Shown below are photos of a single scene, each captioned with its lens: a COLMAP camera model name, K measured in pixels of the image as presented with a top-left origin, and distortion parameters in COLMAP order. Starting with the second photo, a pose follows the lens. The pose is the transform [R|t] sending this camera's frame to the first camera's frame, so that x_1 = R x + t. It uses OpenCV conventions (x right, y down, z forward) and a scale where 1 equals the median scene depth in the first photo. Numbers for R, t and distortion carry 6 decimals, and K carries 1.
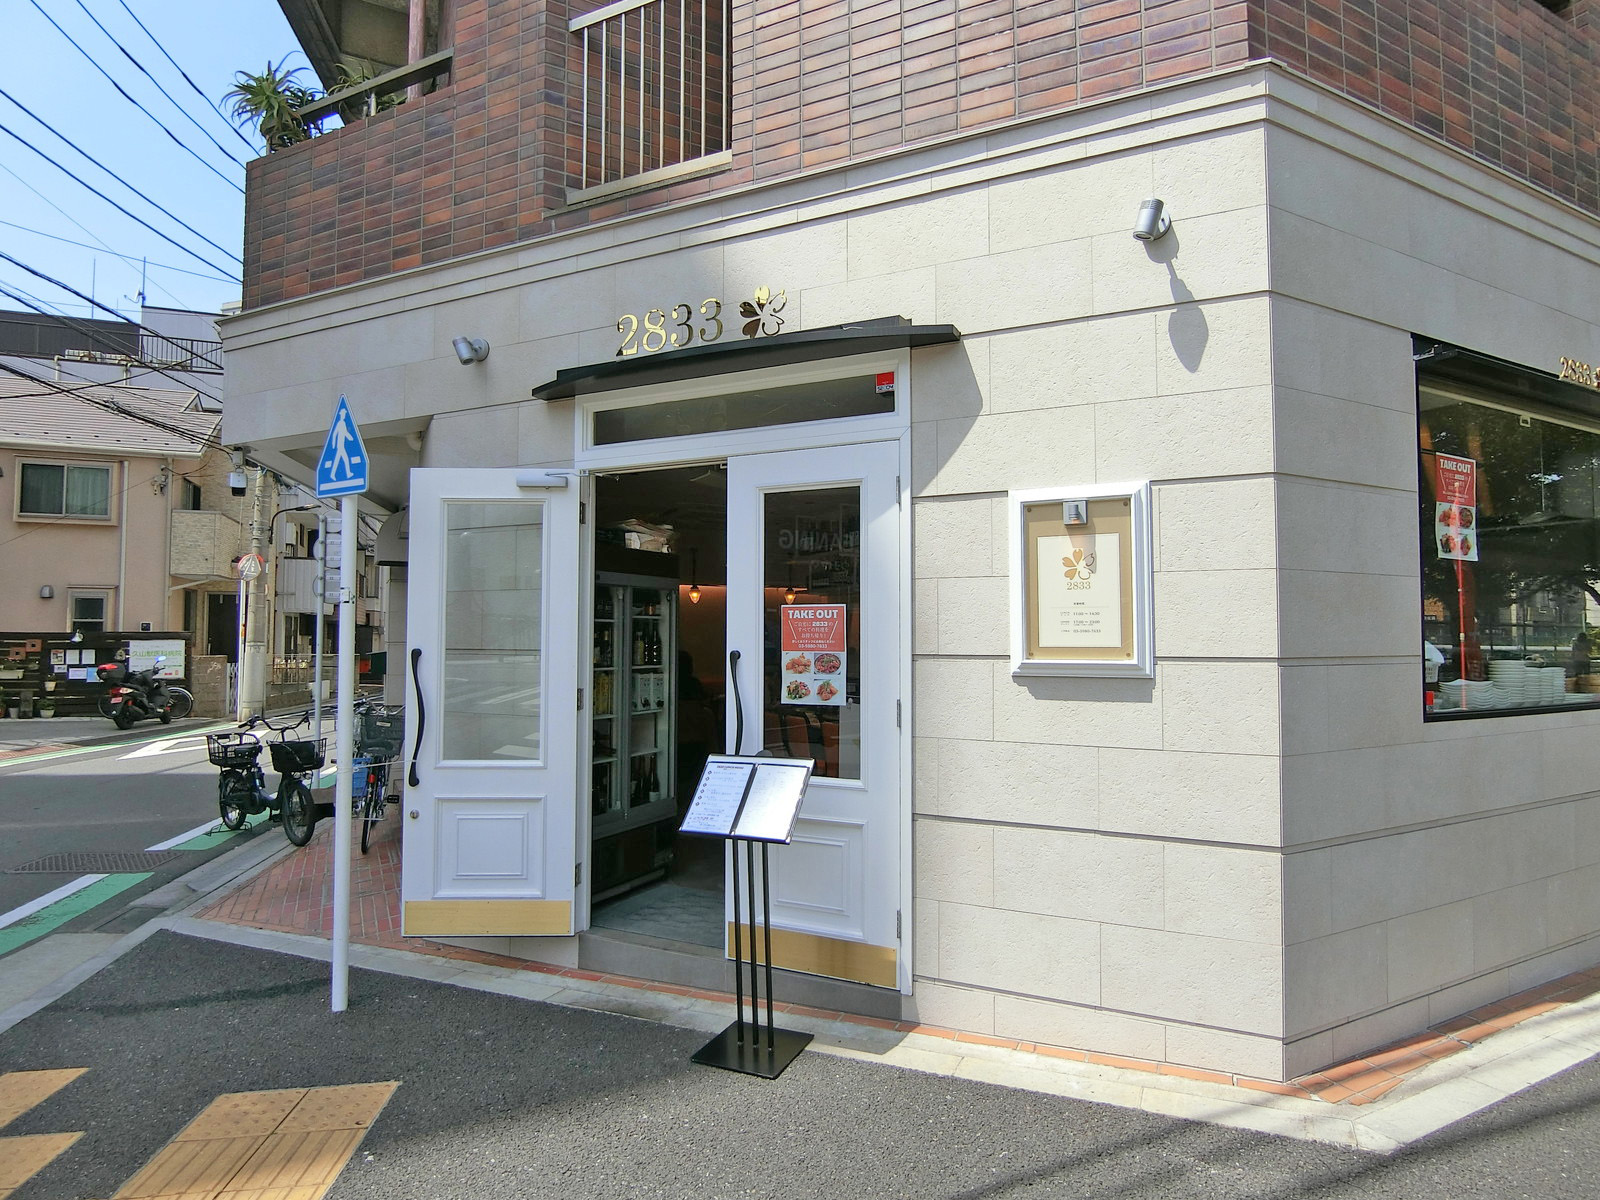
lens RADIAL K [[893.5, 0, 800.0], [0, 893.5, 600.0], [0, 0, 1]] dist [-0.010391, -0.000032]
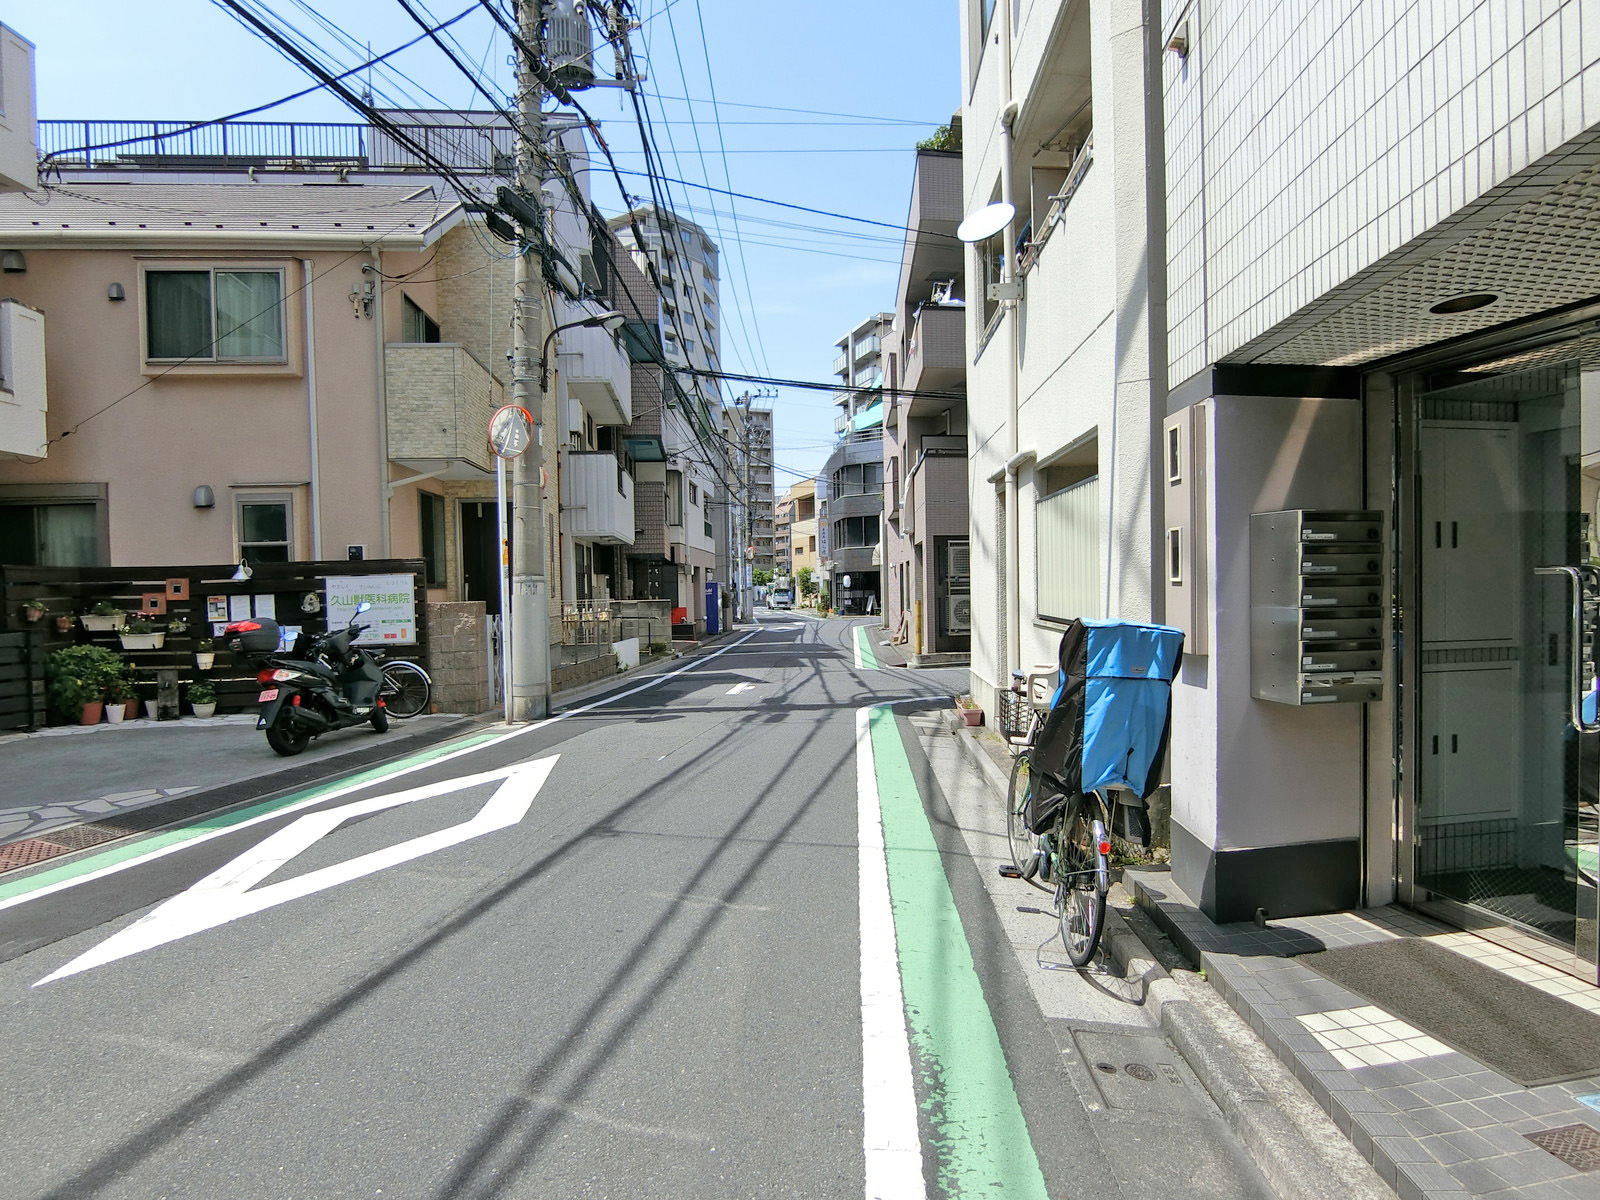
lens RADIAL K [[893.5, 0, 800.0], [0, 893.5, 600.0], [0, 0, 1]] dist [-0.010391, -0.000032]
pose [[0.961838, -0.020812, -0.272828, -0.314199], [0.037480, 0.997726, 0.056025, 0.039343], [0.271042, -0.064112, 0.960430, 0.537291]]
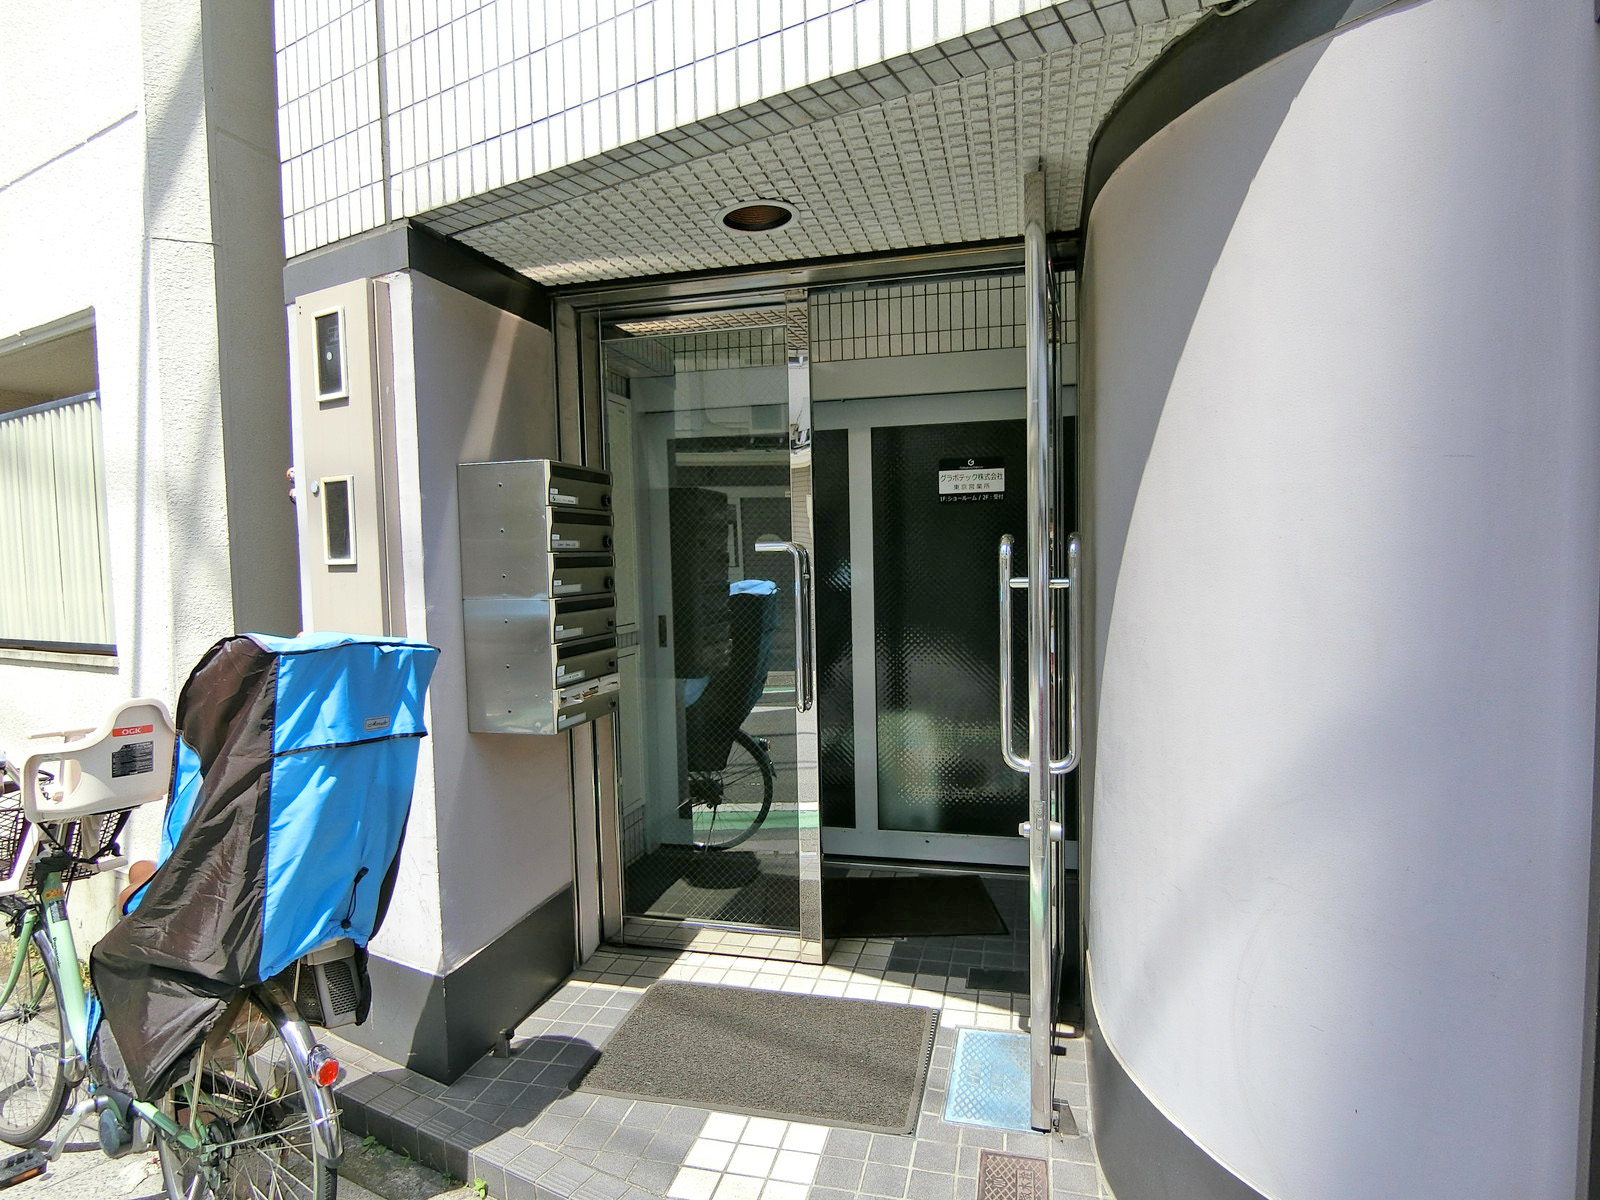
lens RADIAL K [[893.5, 0, 800.0], [0, 893.5, 600.0], [0, 0, 1]] dist [-0.010391, -0.000032]
pose [[0.664865, -0.067778, 0.743882, -0.428539], [0.004179, 0.996197, 0.087032, 0.062061], [-0.746952, -0.054756, 0.662620, 0.962600]]
